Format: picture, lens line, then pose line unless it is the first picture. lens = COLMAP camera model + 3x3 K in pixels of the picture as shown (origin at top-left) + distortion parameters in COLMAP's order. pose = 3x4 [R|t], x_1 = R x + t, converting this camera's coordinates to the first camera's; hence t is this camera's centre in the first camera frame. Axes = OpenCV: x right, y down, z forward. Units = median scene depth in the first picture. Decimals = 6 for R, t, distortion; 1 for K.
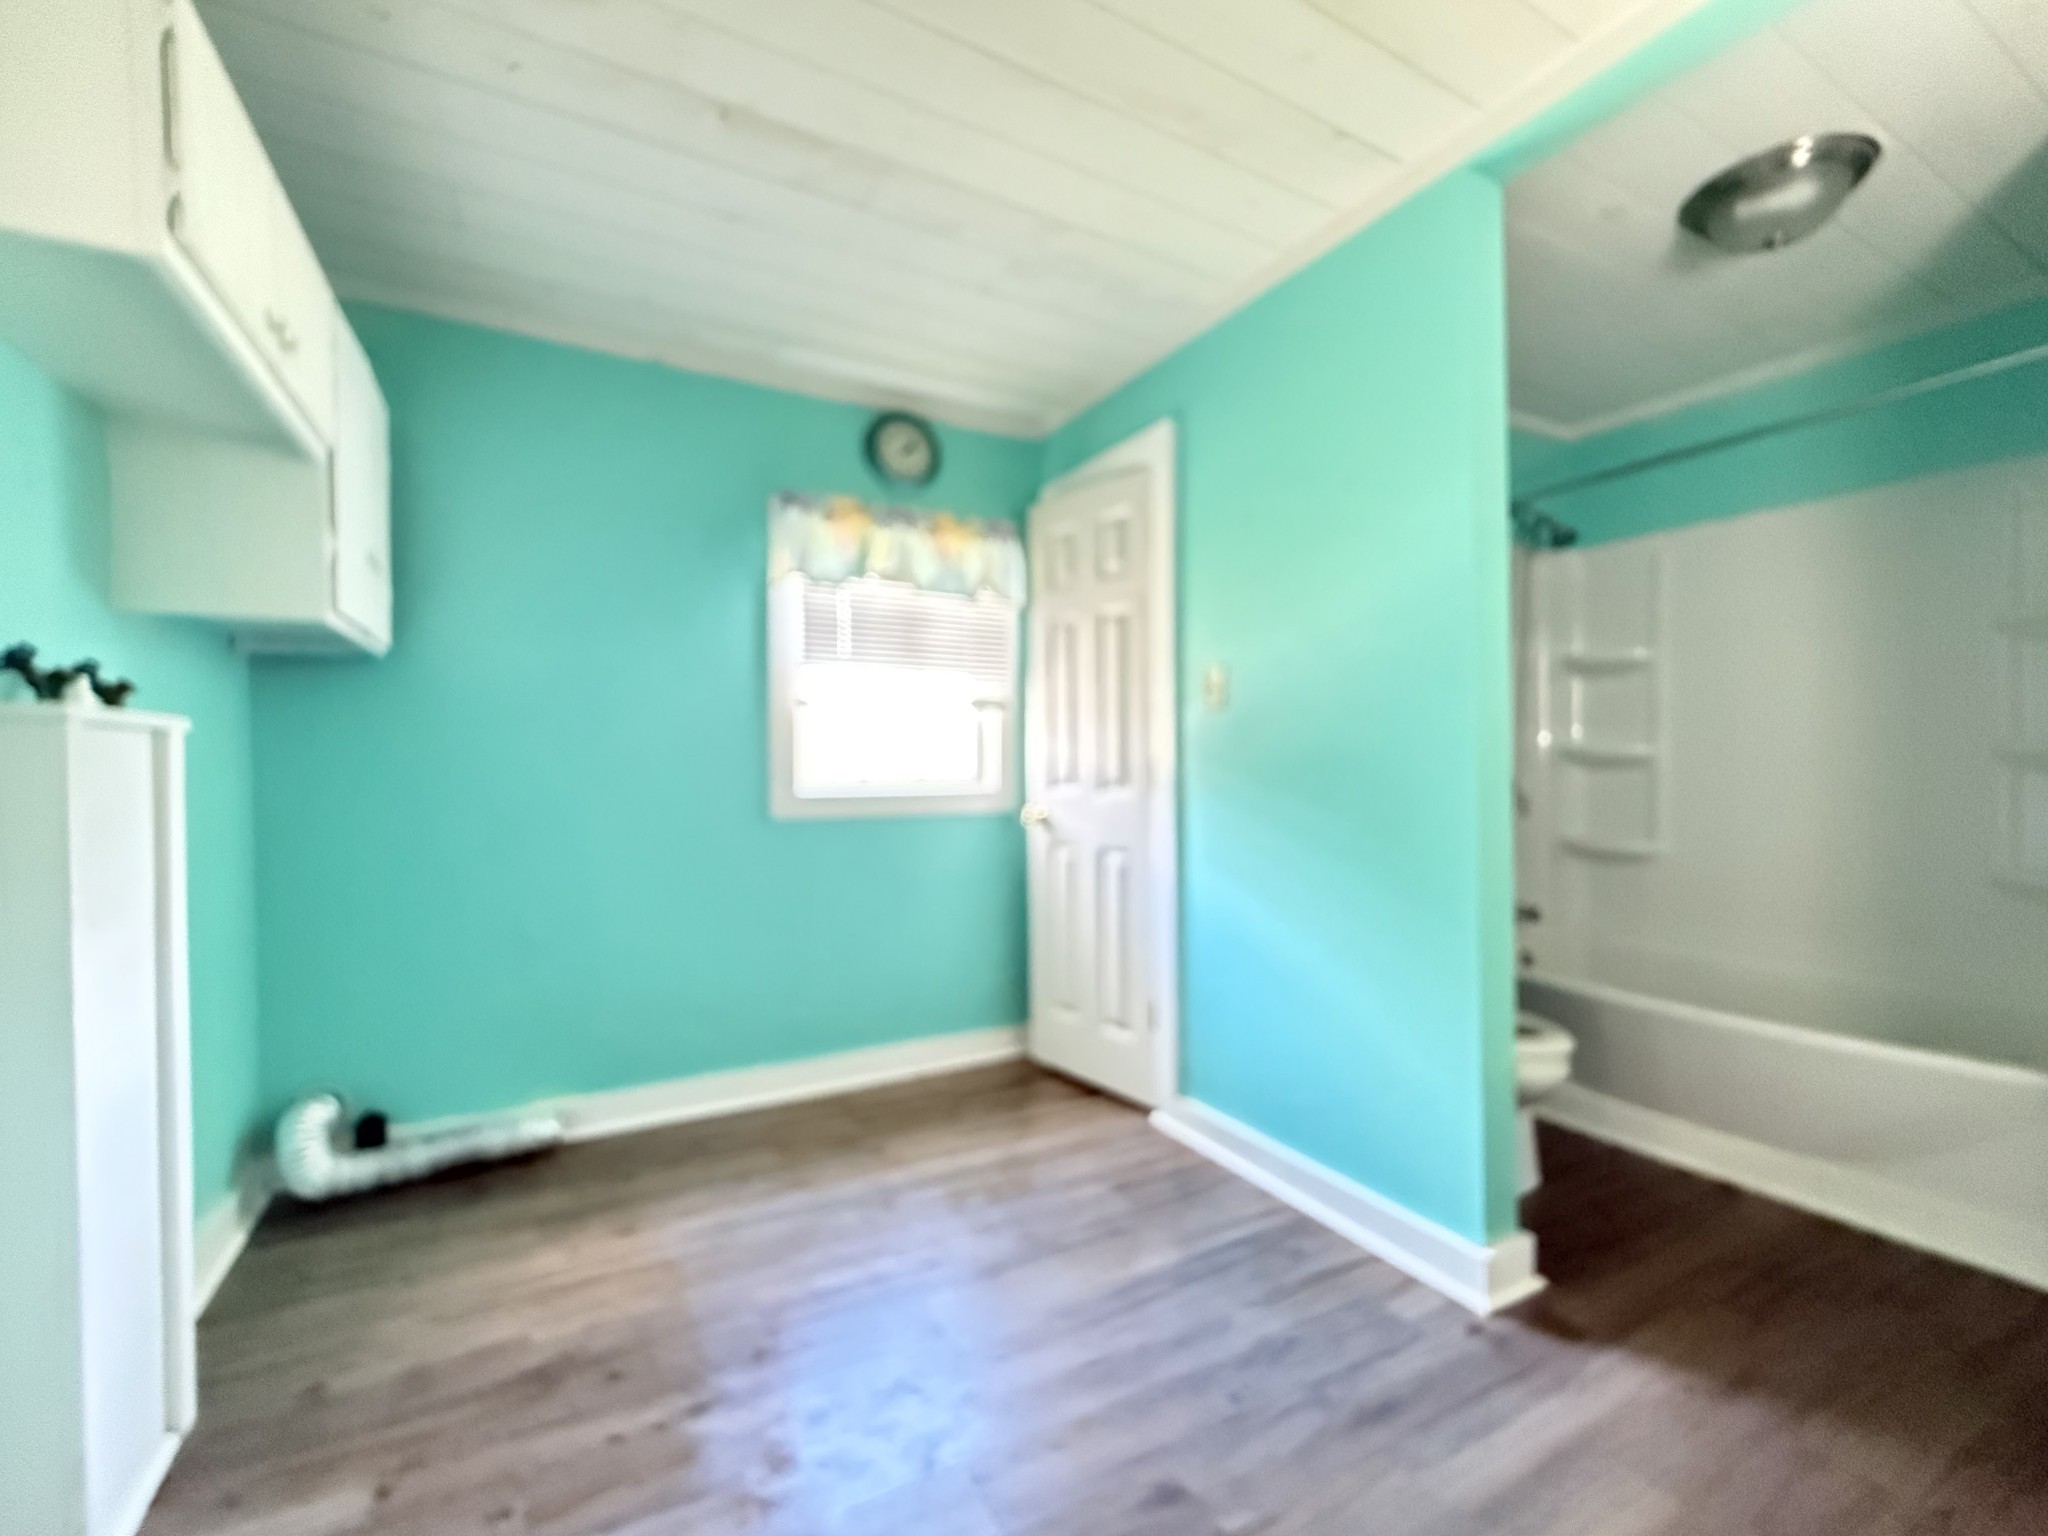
lens RADIAL K [[853.5, 0, 1069.3], [0, 853.5, 759.3], [0, 0, 1]] dist [0.000481, -0.000100]
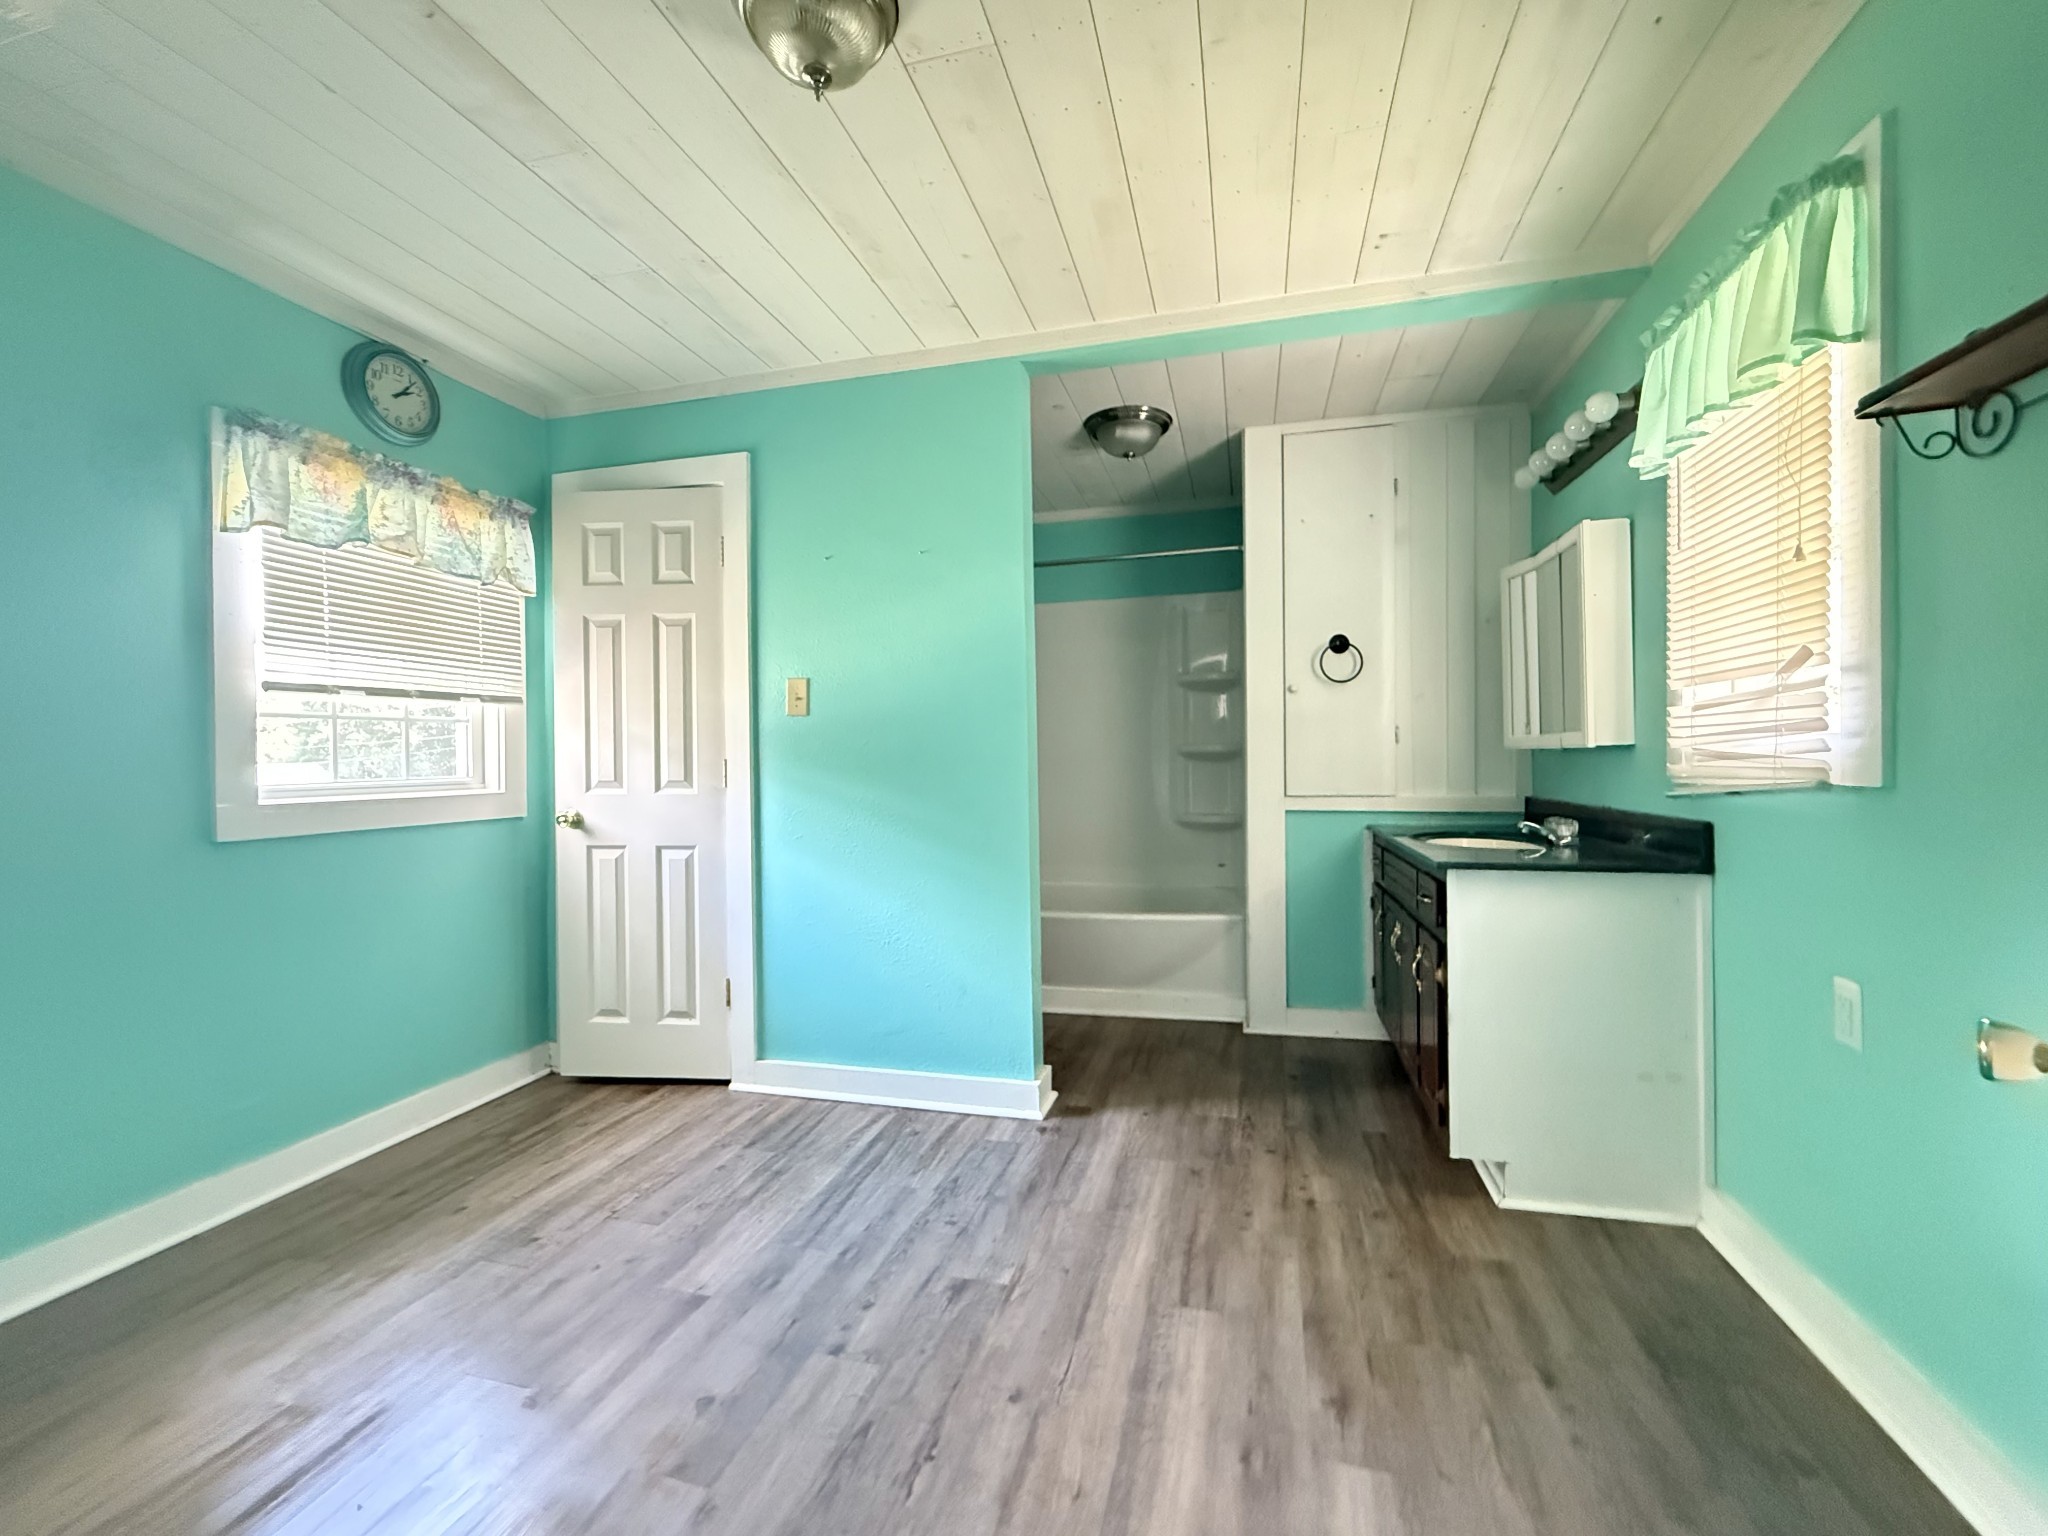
lens RADIAL K [[830.5, 0, 1017.1], [0, 830.5, 764.6], [0, 0, 1]] dist [0.001210, 0.000145]
pose [[0.700228, -0.013475, 0.713792, -0.484570], [0.001963, 0.999854, 0.016951, -0.014705], [-0.713917, -0.010468, 0.700152, -0.011186]]
